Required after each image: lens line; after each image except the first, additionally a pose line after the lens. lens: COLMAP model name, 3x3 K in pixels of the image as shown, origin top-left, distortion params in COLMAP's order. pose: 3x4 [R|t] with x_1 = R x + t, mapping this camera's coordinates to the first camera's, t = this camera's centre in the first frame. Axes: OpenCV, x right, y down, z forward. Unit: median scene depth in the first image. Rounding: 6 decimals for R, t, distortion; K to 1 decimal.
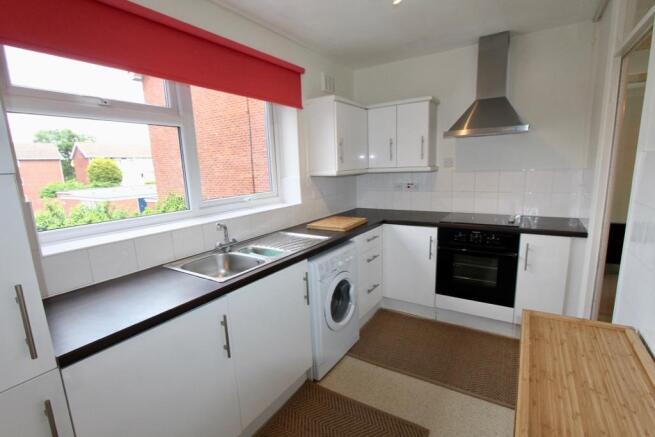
lens RADIAL K [[309.9, 0, 327.5], [0, 309.9, 218.5], [0, 0, 1]] dist [-0.000585, -0.000089]
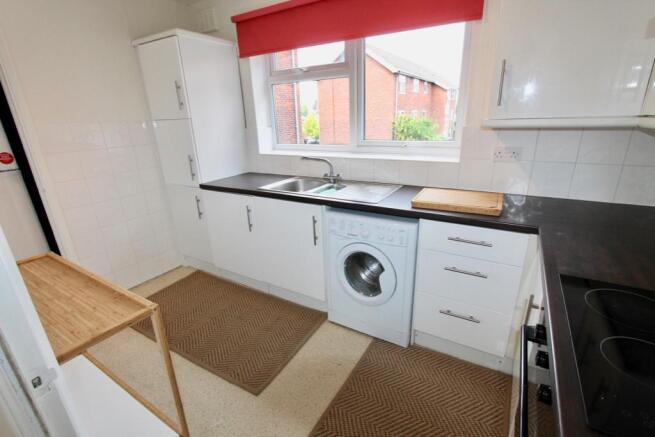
lens RADIAL K [[309.0, 0, 327.5], [0, 309.0, 218.5], [0, 0, 1]] dist [-0.020496, -0.000170]
pose [[0.024073, 0.345064, -0.938270, 1.105714], [-0.136371, 0.930903, 0.338856, -0.220070], [0.990365, 0.119796, 0.069466, 1.131777]]
